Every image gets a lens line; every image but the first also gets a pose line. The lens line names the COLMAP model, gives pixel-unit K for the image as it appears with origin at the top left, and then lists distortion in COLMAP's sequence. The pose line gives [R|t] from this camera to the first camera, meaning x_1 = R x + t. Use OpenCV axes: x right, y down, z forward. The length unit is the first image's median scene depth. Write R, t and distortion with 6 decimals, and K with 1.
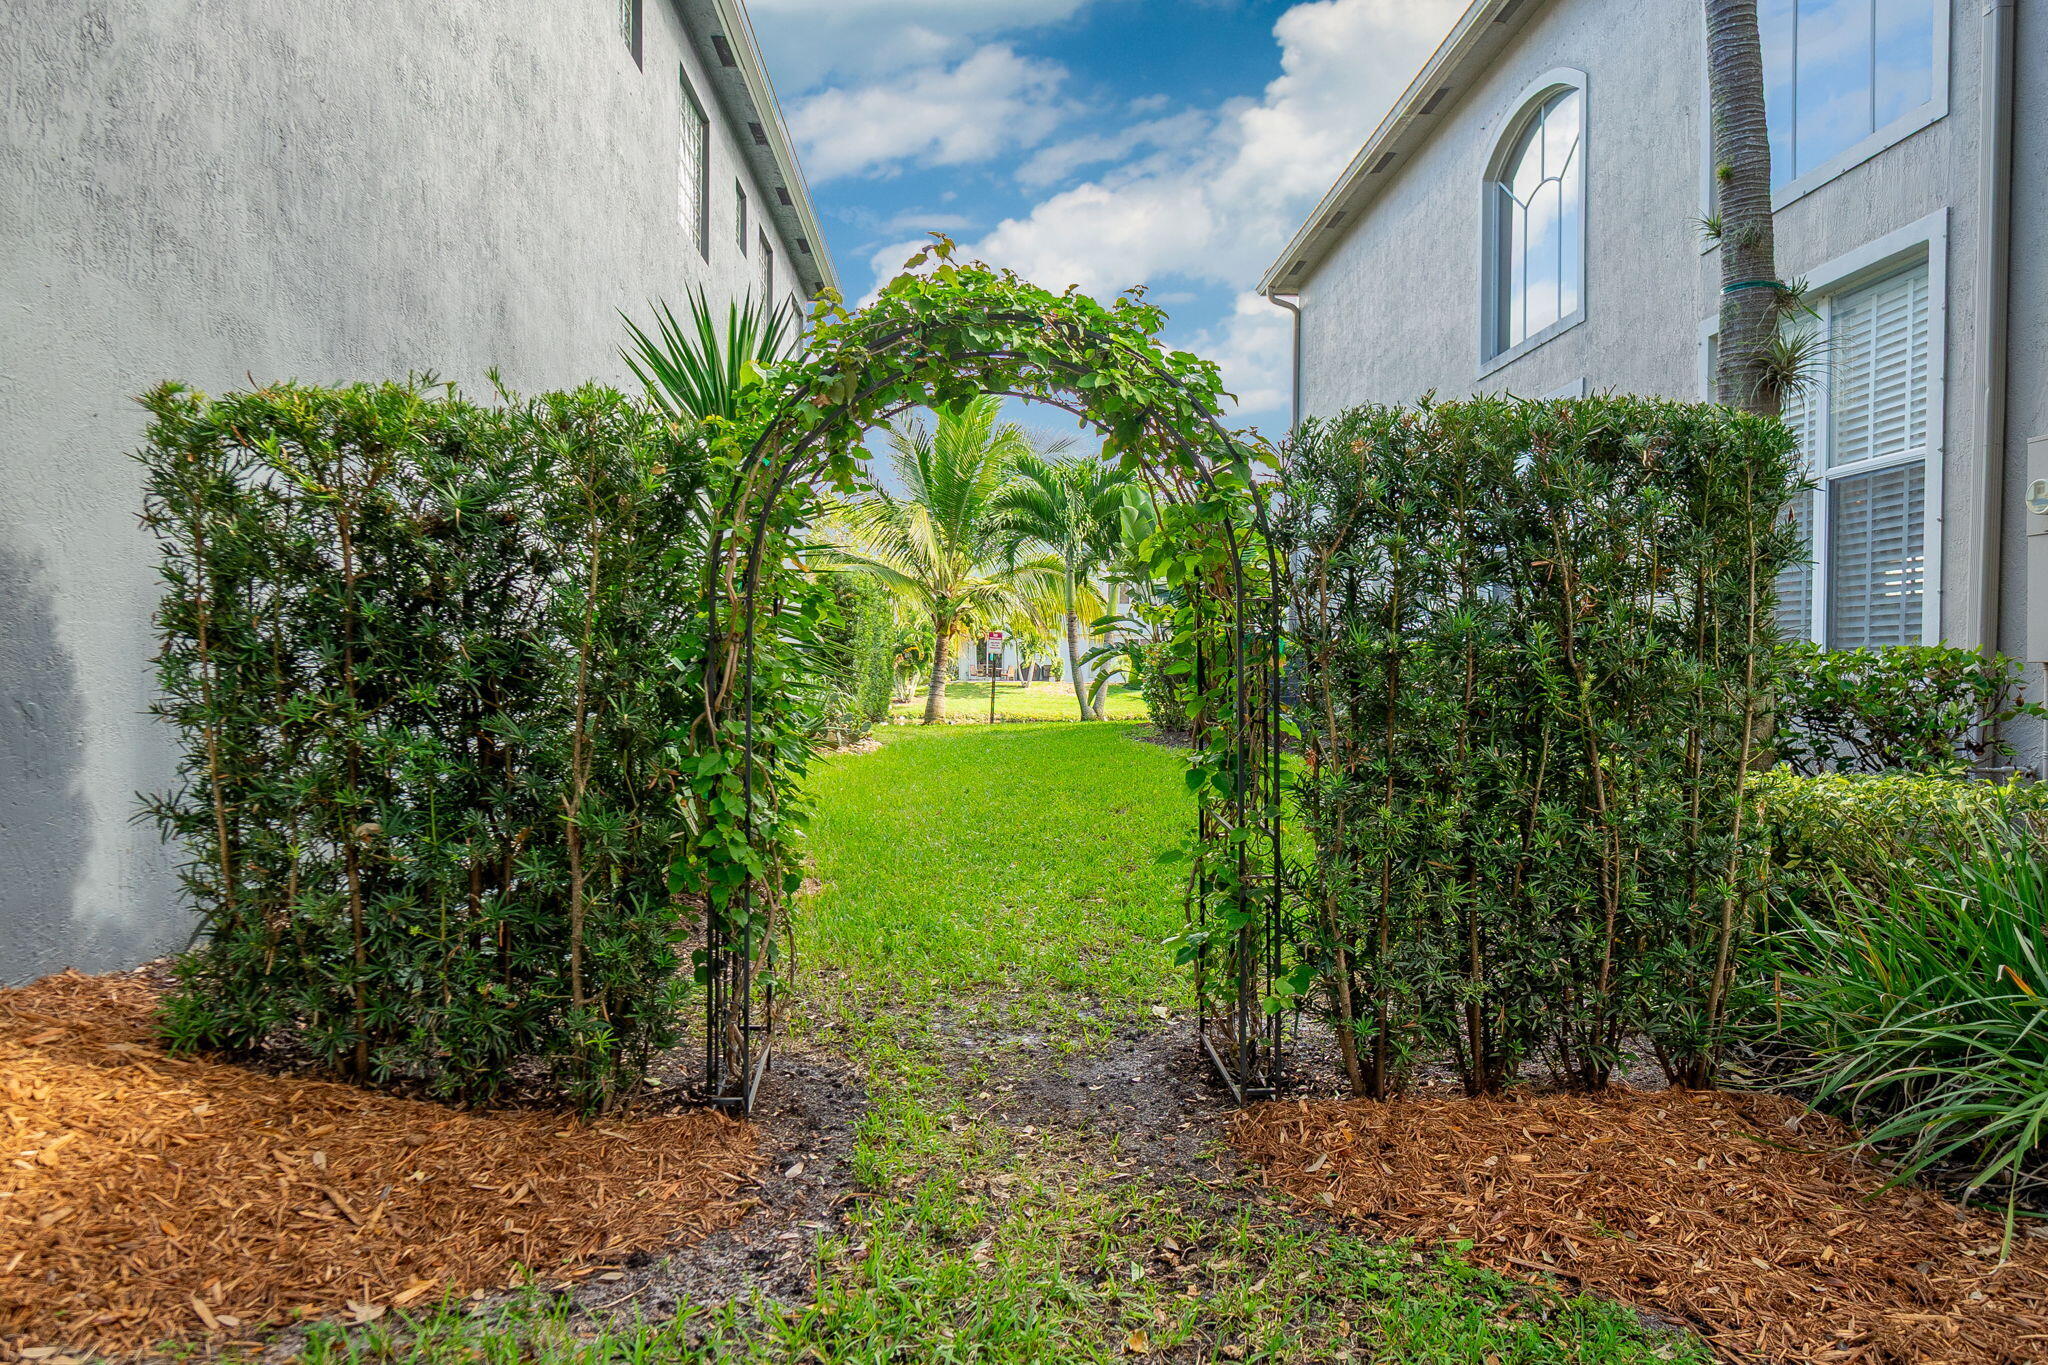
lens RADIAL K [[1384.4, 0, 1020.8], [0, 1384.4, 685.3], [0, 0, 1]] dist [-0.012134, 0.006552]
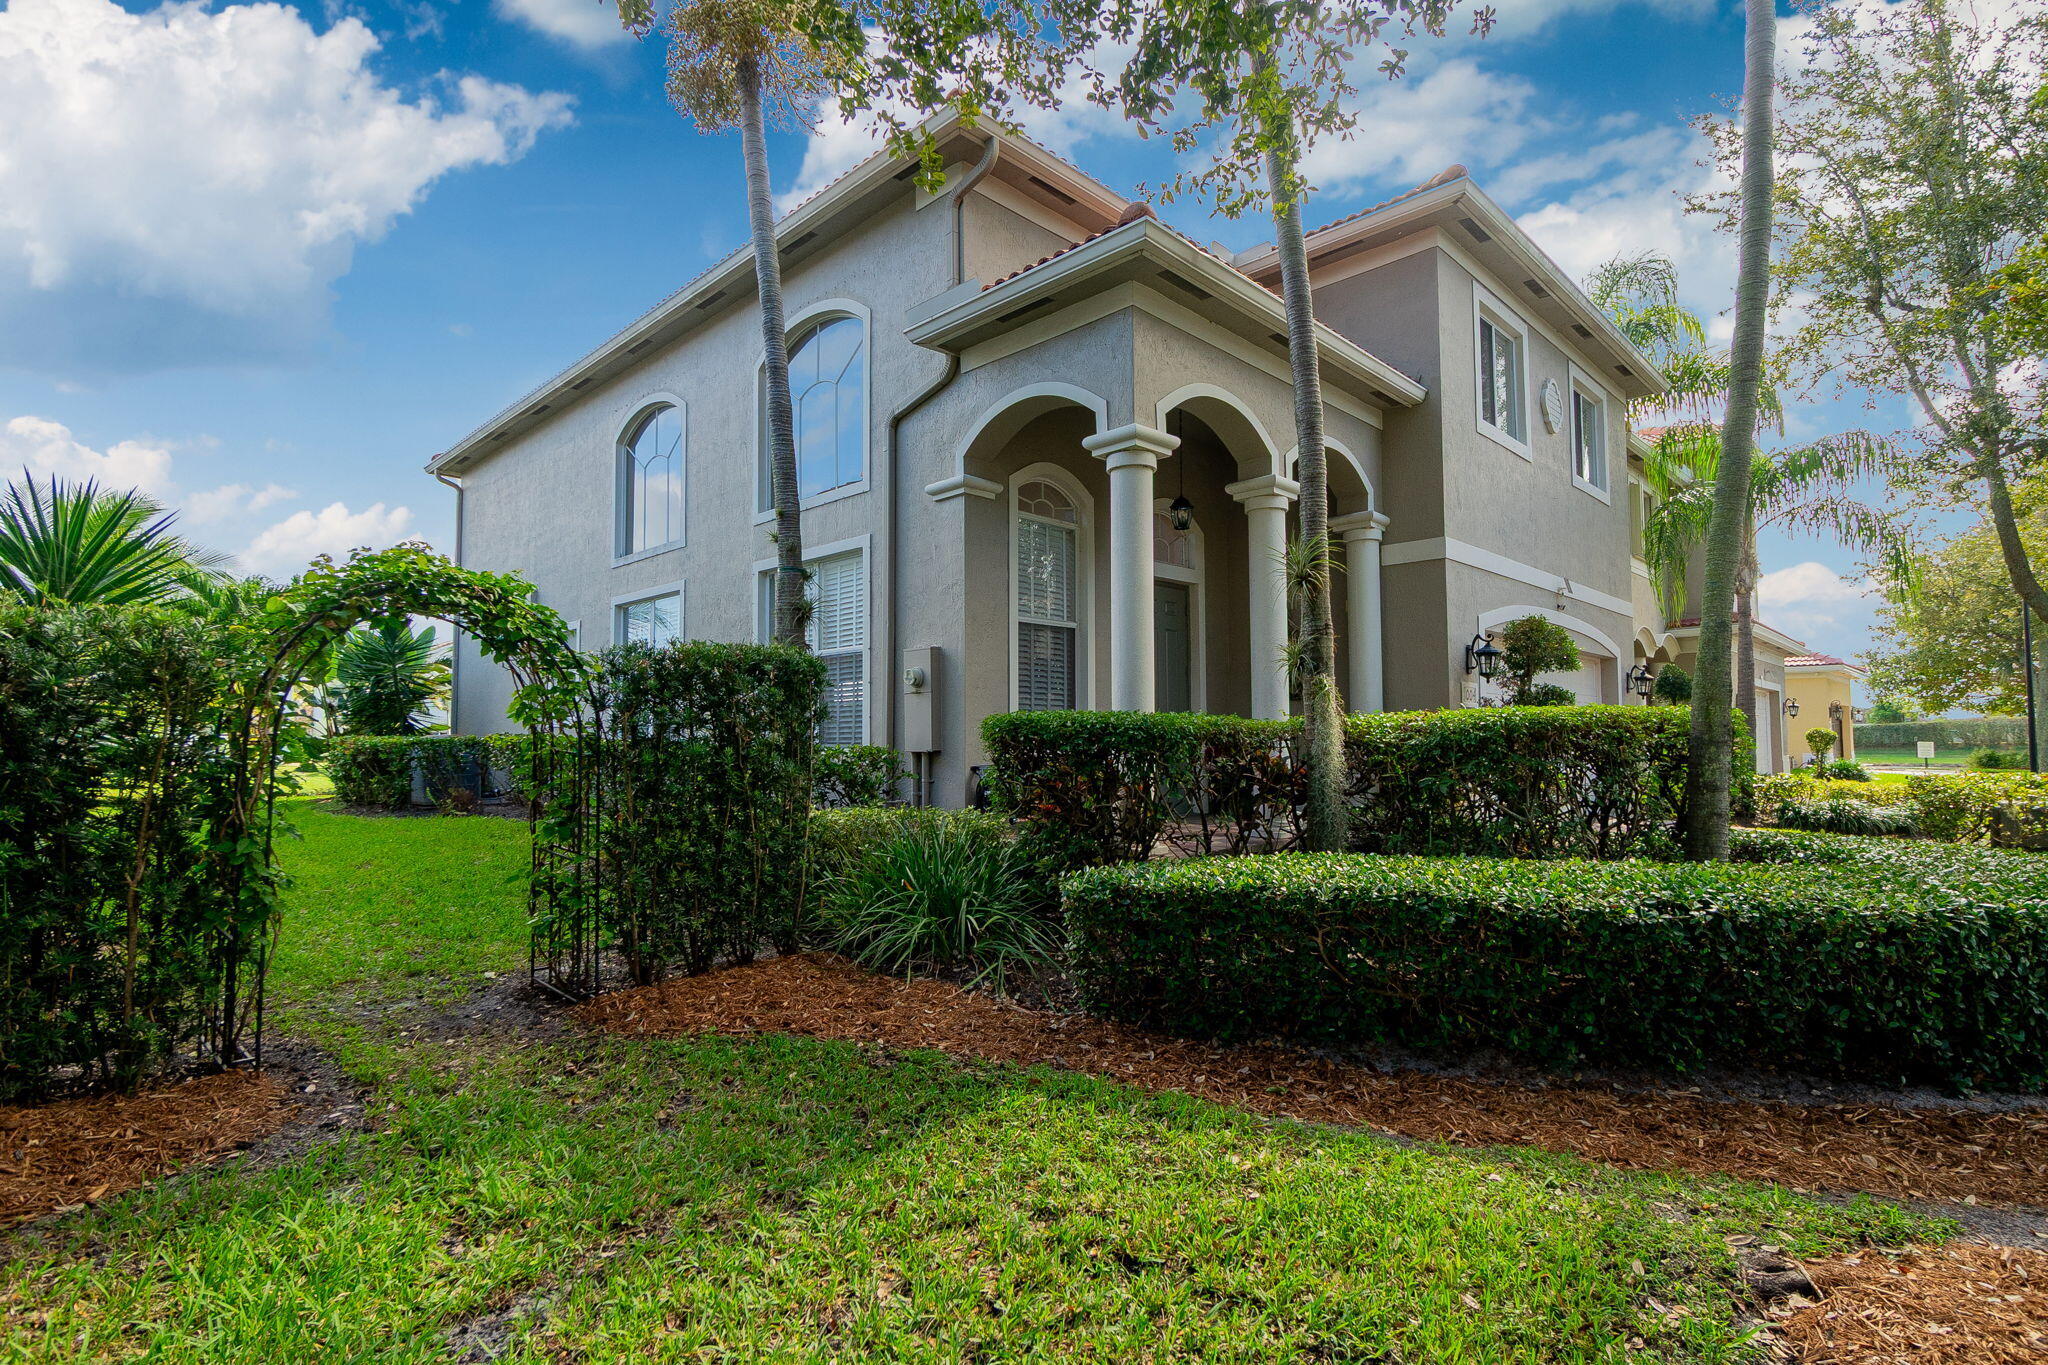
lens RADIAL K [[958.2, 0, 1019.5], [0, 958.2, 684.6], [0, 0, 1]] dist [-0.000886, -0.000425]
pose [[0.727287, 0.028301, 0.685750, -0.311291], [0.022558, 0.997624, -0.065097, -0.033566], [-0.685963, 0.062814, 0.724920, -0.398125]]
